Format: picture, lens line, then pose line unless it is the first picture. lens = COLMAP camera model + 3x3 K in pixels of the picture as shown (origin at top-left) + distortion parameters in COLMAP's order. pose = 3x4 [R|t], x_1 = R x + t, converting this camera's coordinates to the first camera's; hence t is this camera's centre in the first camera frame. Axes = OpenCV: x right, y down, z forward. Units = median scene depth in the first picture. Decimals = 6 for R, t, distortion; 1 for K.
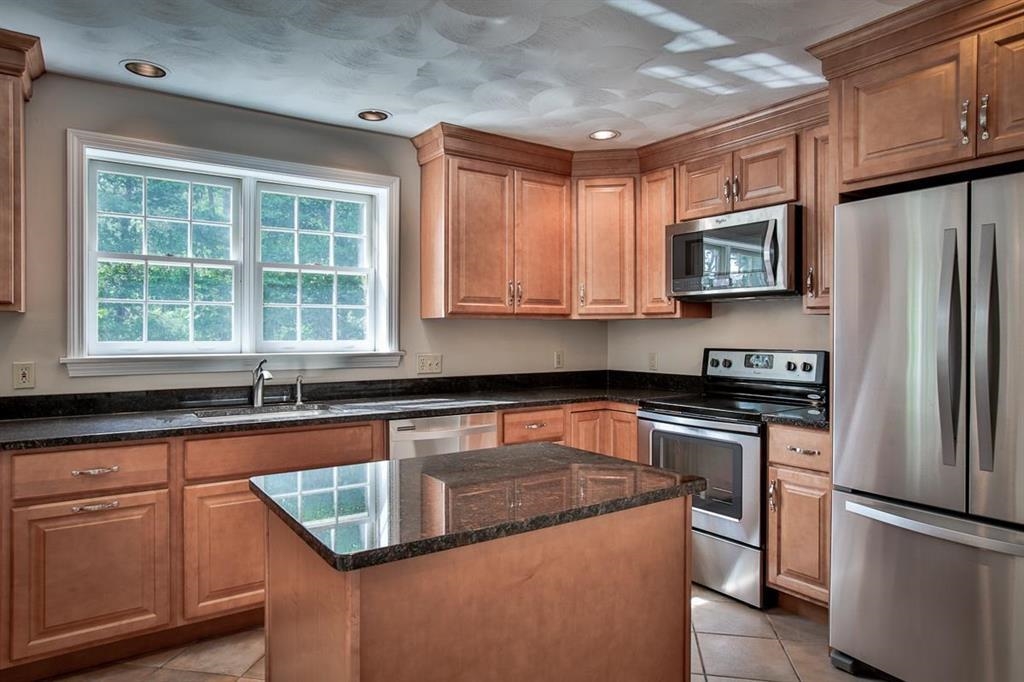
lens RADIAL K [[619.7, 0, 512.1], [0, 619.7, 341.9], [0, 0, 1]] dist [-0.001972, 0.001680]
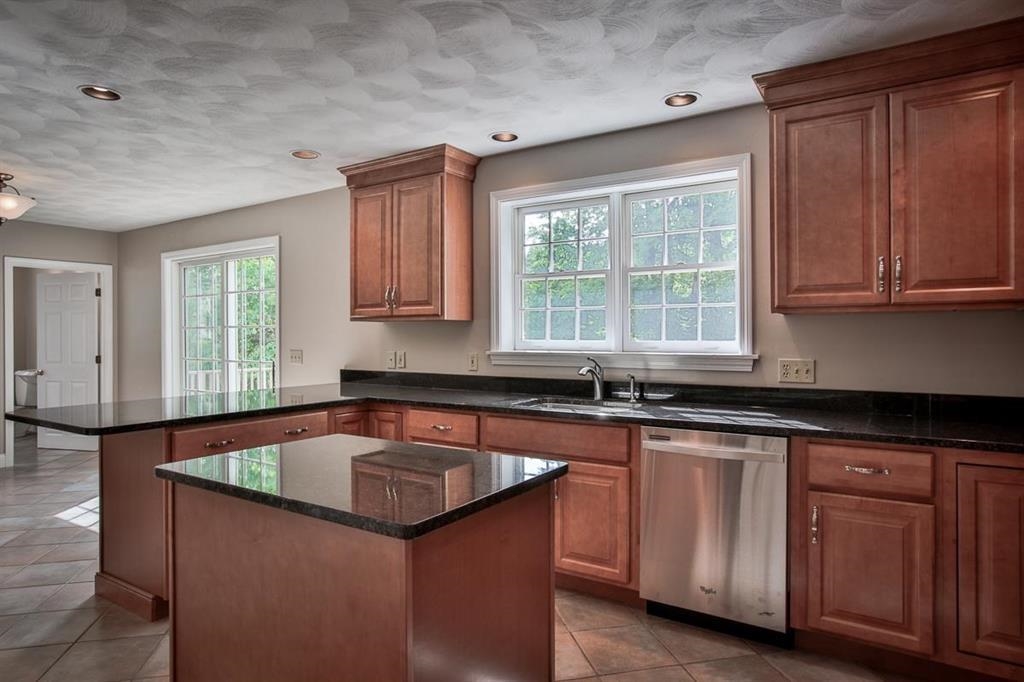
lens RADIAL K [[647.4, 0, 512.0], [0, 647.4, 334.2], [0, 0, 1]] dist [0.026859, 0.000914]
pose [[0.390982, 0.000111, -0.920399, 0.530556], [-0.009911, 0.999943, -0.004089, -0.005810], [0.920345, 0.010721, 0.390960, 0.354401]]
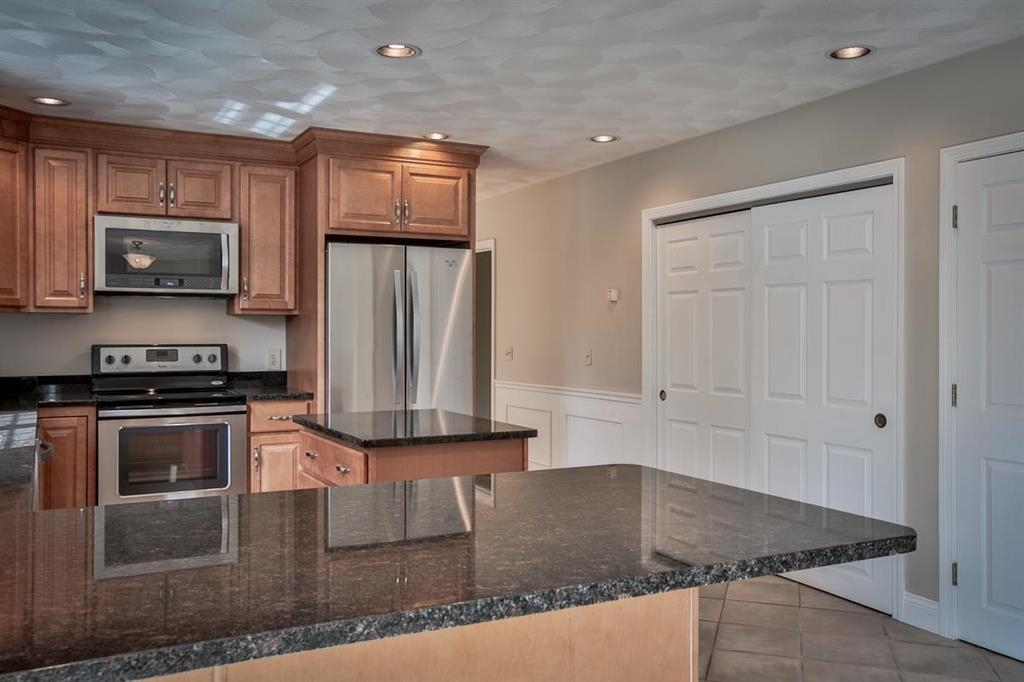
lens RADIAL K [[901.2, 0, 512.7], [0, 901.2, 337.5], [0, 0, 1]] dist [-0.001530, -0.000082]
pose [[0.134348, -0.008478, 0.990898, -1.202982], [0.012884, 0.999894, 0.006808, -0.003001], [-0.990850, 0.011852, 0.134443, 0.218088]]
